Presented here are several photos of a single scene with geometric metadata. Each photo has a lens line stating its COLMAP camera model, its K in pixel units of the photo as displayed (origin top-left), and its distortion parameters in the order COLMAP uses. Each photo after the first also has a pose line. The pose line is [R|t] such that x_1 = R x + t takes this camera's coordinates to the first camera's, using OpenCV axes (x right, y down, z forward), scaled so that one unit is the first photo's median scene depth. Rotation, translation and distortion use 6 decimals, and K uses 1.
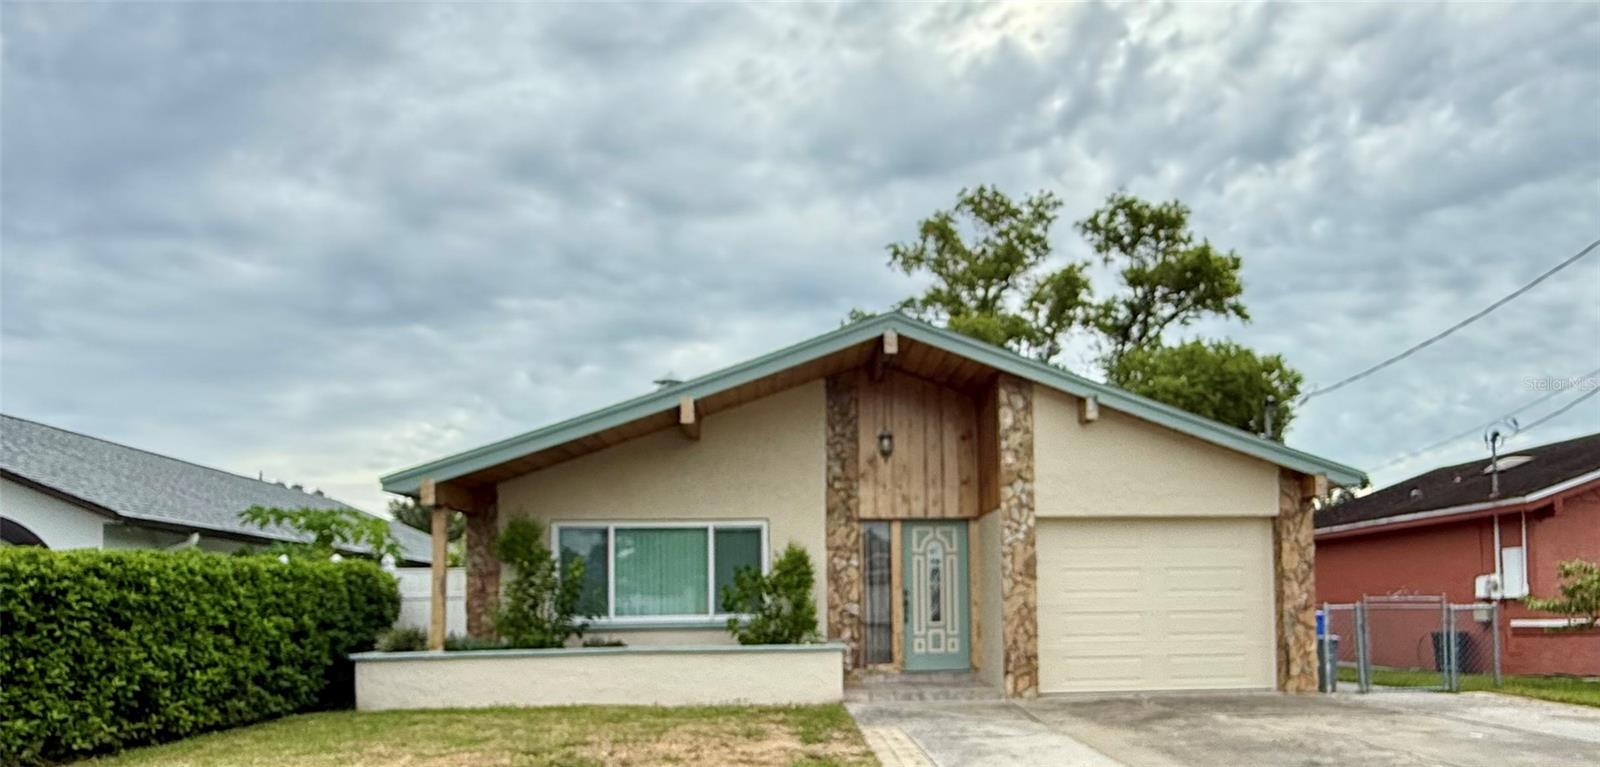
lens RADIAL K [[1066.7, 0, 884.7], [0, 1066.7, 562.8], [0, 0, 1]] dist [0.013783, 0.000466]
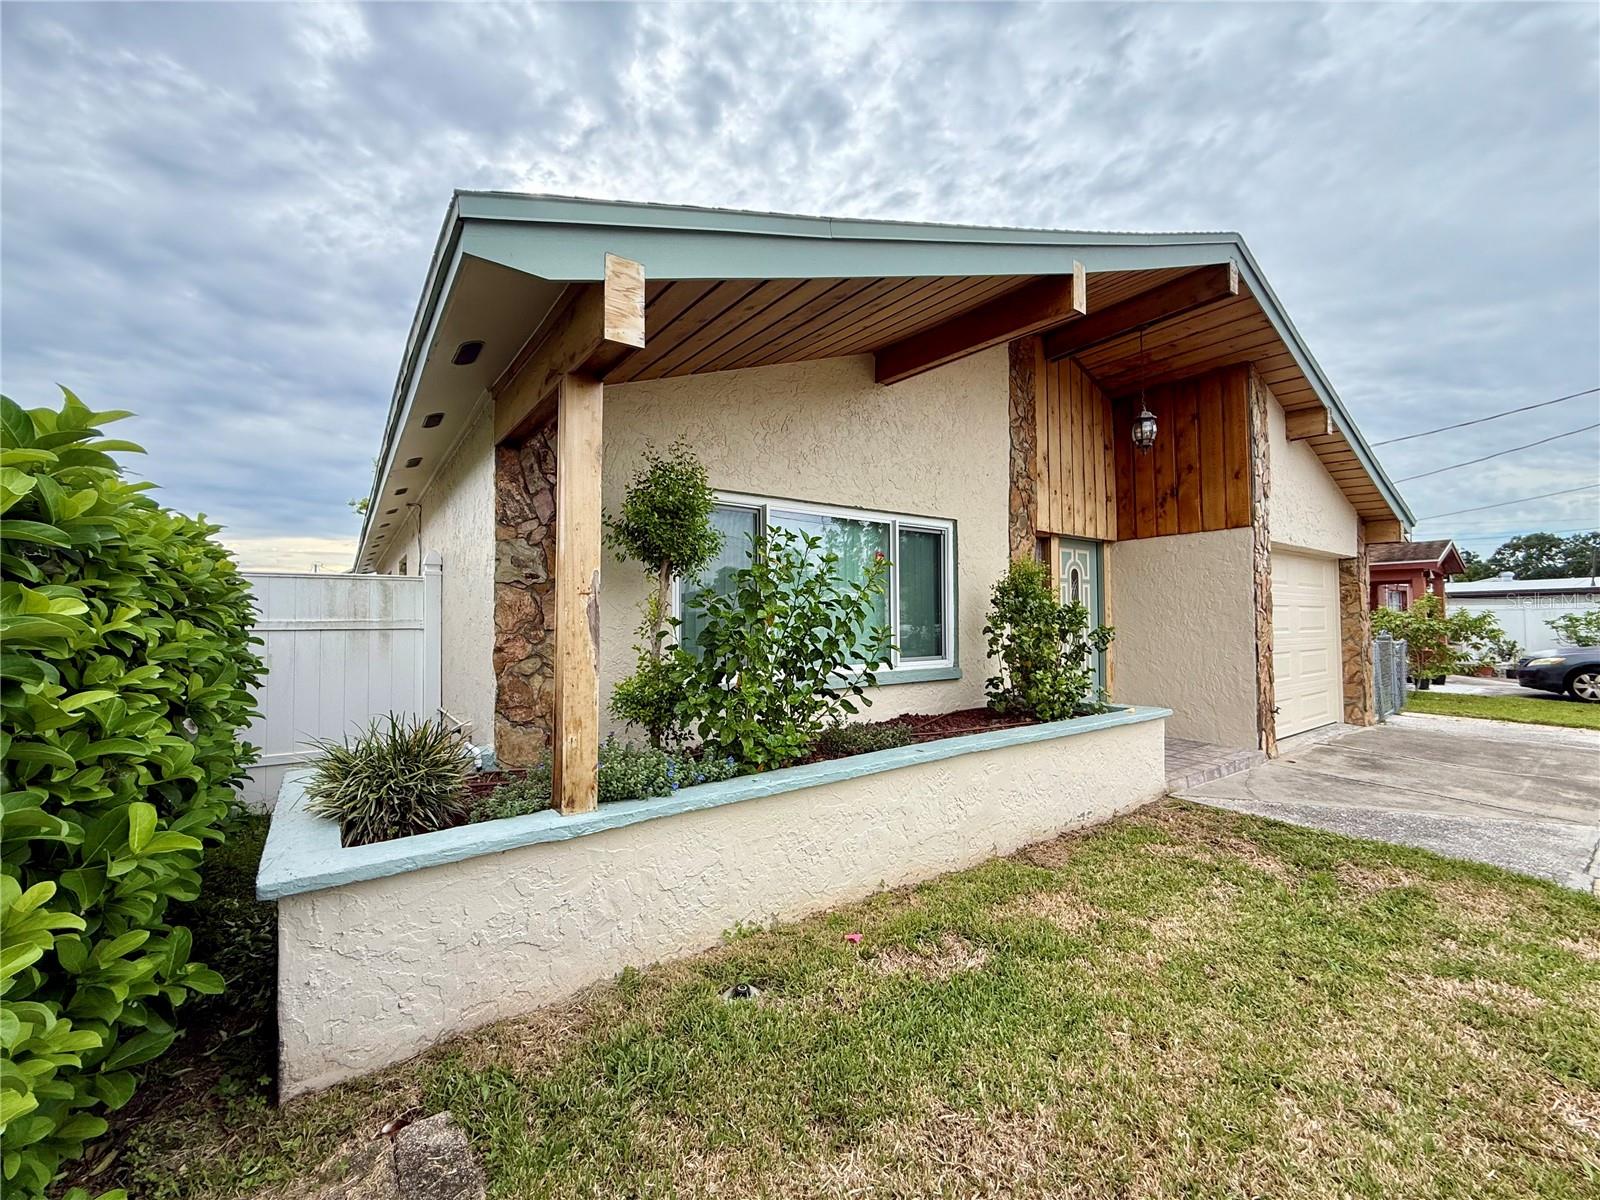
lens RADIAL K [[638.5, 0, 800.0], [0, 638.5, 600.0], [0, 0, 1]] dist [-0.007329, 0.000125]
pose [[0.860466, 0.025041, 0.508893, -0.402711], [-0.026897, 0.999631, -0.003710, 0.014731], [-0.508798, -0.010495, 0.860822, 0.694631]]
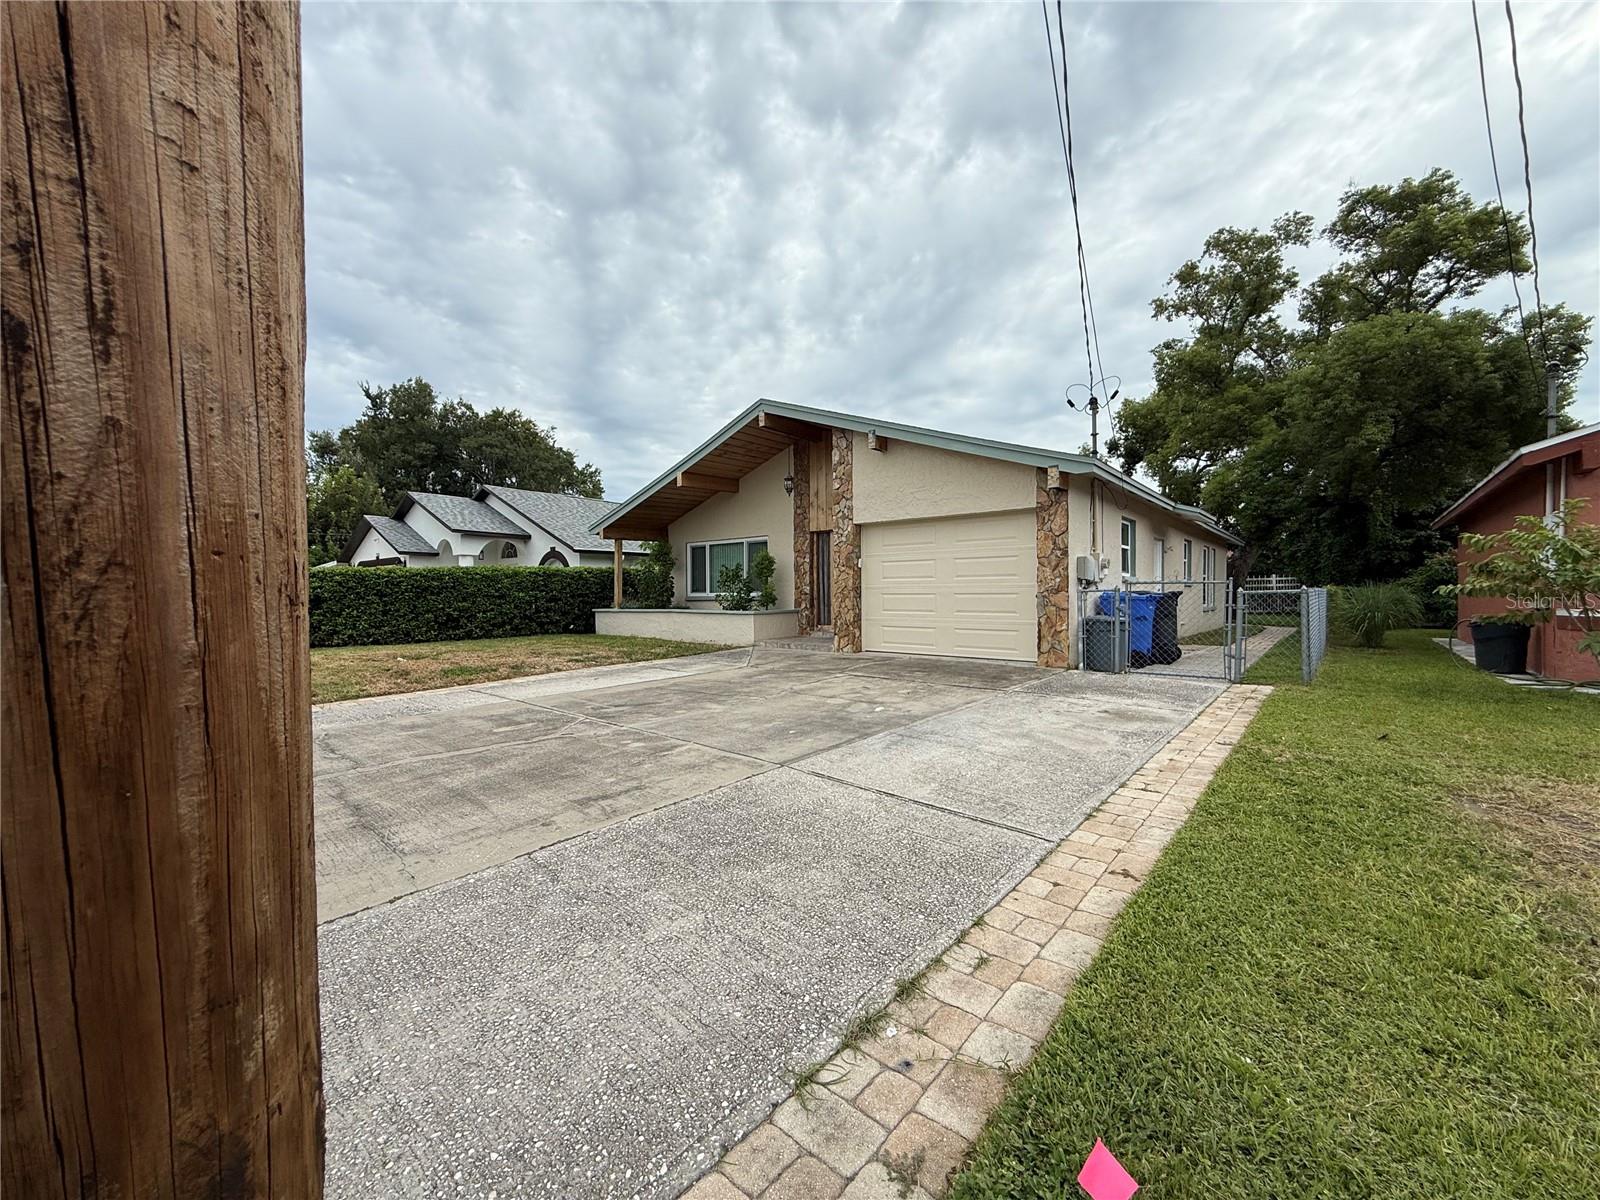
lens RADIAL K [[641.4, 0, 800.0], [0, 641.4, 600.0], [0, 0, 1]] dist [0.001102, 0.000366]
pose [[0.697896, 0.017649, -0.715981, 0.642211], [0.029385, 0.998149, 0.053247, 0.008125], [0.715596, -0.058200, 0.696086, 0.331233]]
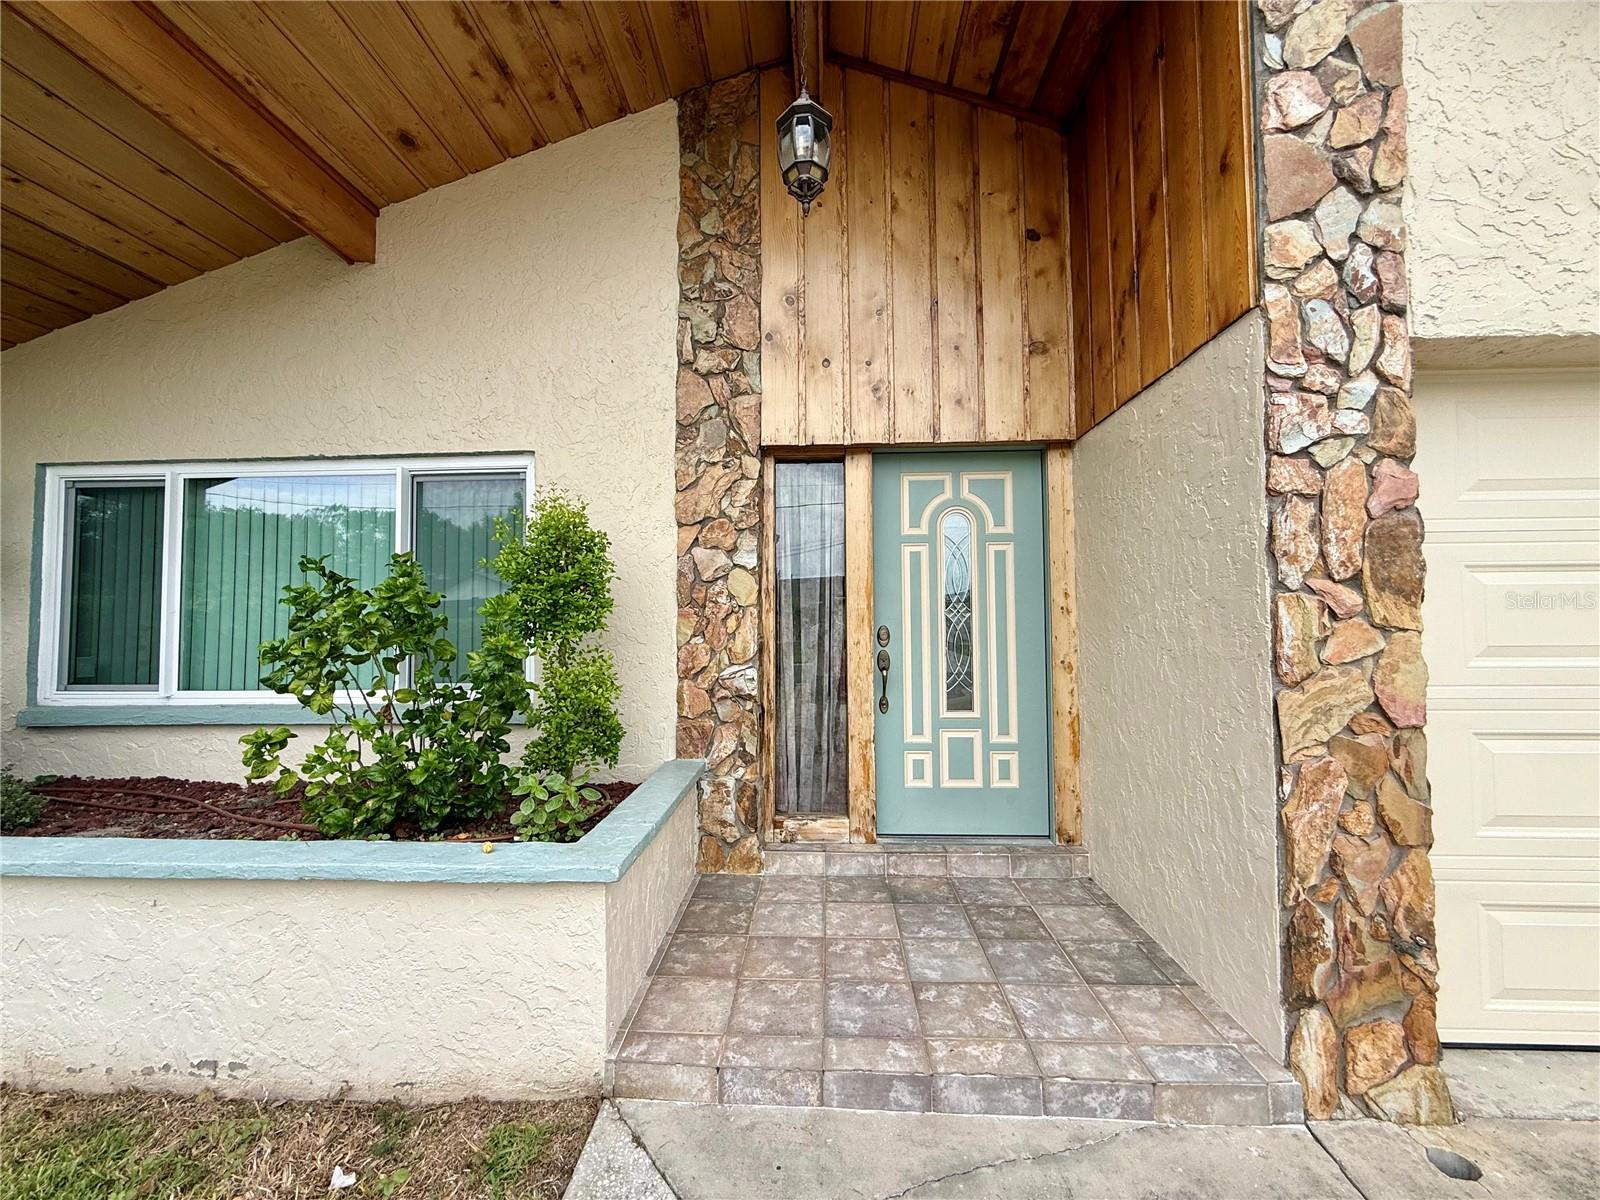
lens RADIAL K [[641.4, 0, 800.0], [0, 641.4, 600.0], [0, 0, 1]] dist [0.001102, 0.000366]
pose [[0.989991, 0.000398, -0.141132, 0.023508], [0.001052, 0.999947, 0.010201, 0.012329], [0.141128, -0.010247, 0.989938, 0.771793]]
